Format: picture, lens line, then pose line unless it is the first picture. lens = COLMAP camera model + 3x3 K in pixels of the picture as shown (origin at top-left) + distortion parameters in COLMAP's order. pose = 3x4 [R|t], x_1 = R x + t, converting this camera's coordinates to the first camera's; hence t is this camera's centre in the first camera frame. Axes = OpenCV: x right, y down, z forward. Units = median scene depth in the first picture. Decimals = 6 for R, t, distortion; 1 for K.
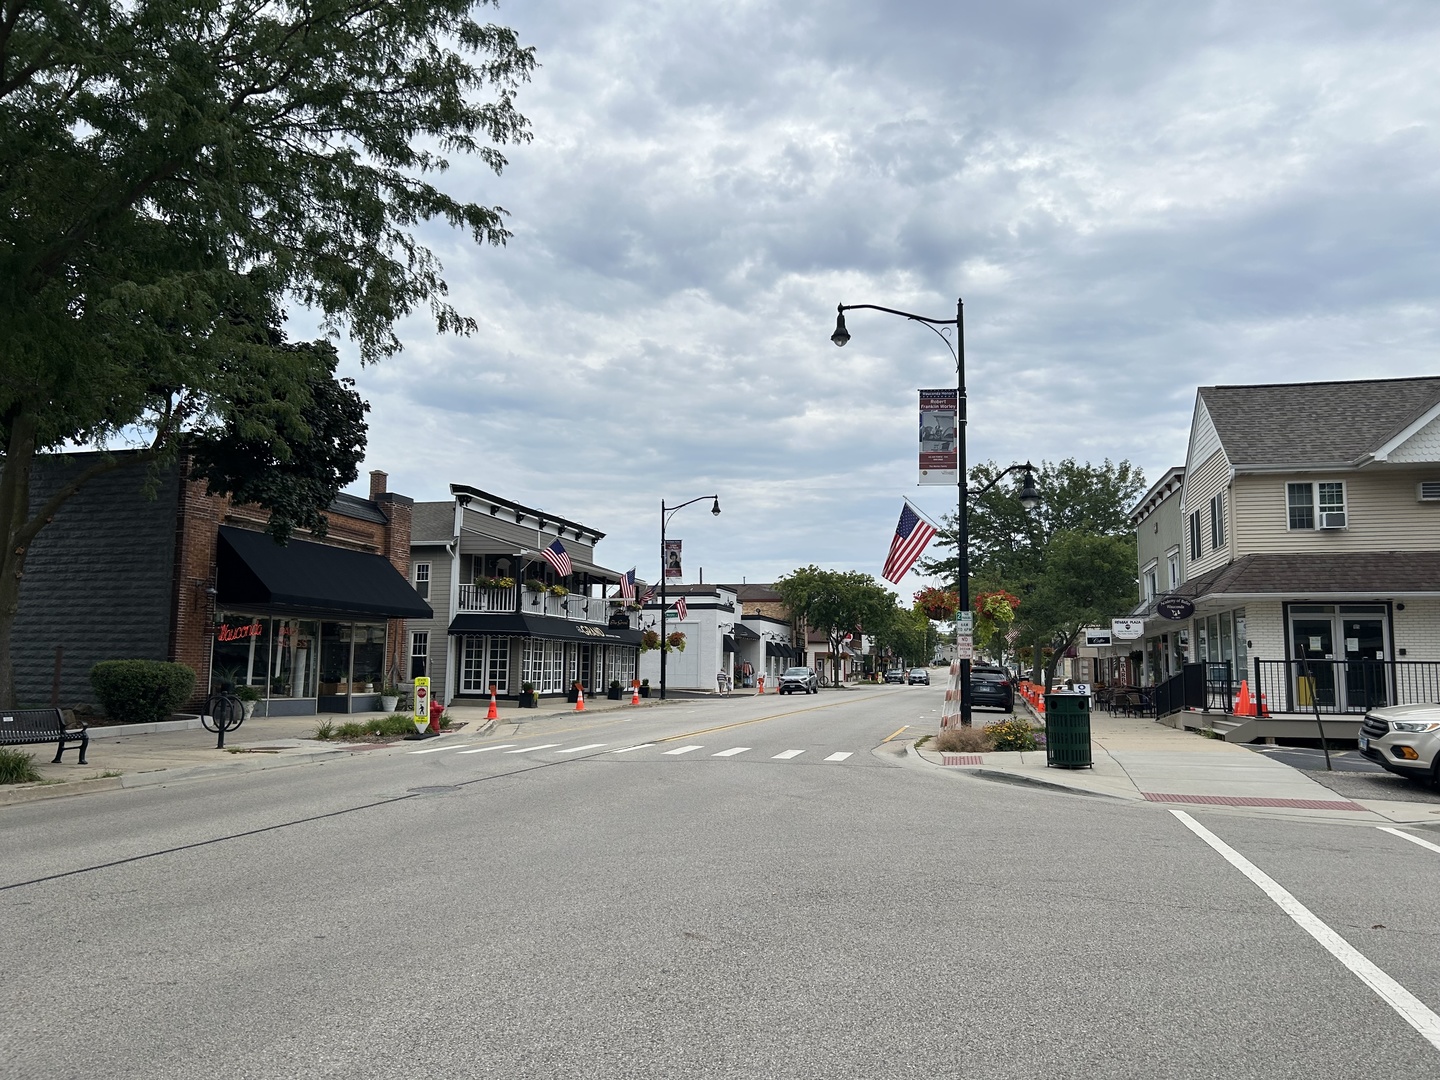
lens RADIAL K [[1098.7, 0, 720.0], [0, 1098.7, 540.0], [0, 0, 1]] dist [0.038577, -0.006204]
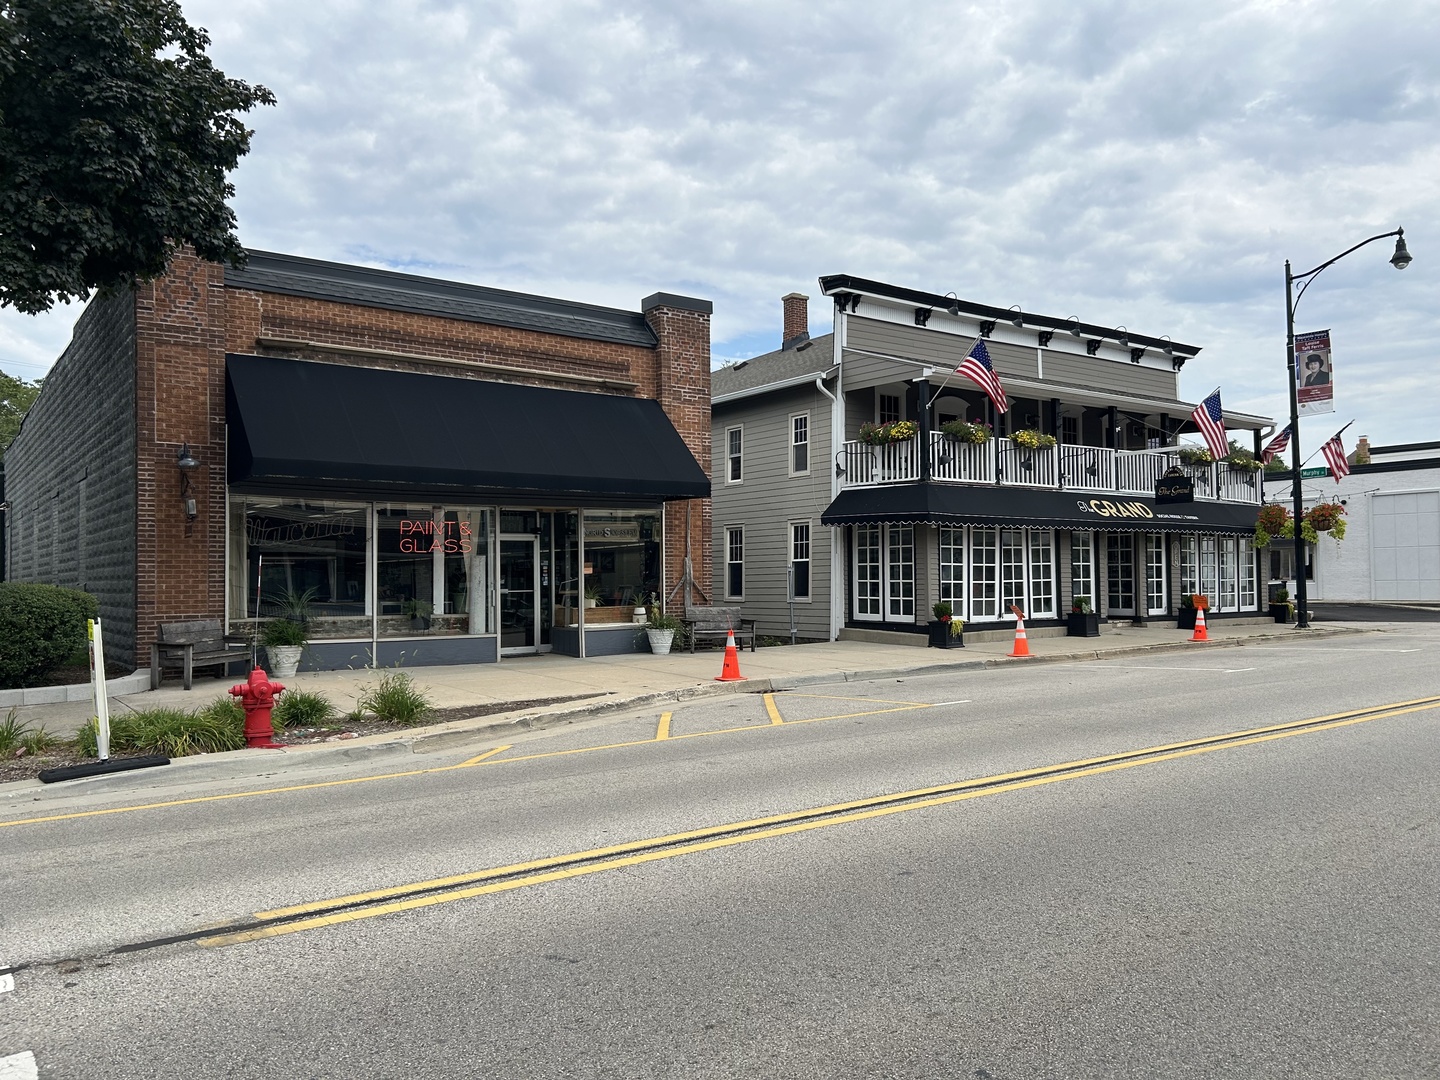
lens RADIAL K [[1098.7, 0, 720.0], [0, 1098.7, 540.0], [0, 0, 1]] dist [0.038577, -0.006204]
pose [[0.768003, -0.040779, -0.639146, 0.095983], [0.093207, 0.994462, 0.048550, 0.058067], [0.633627, -0.096859, 0.767551, 0.485452]]
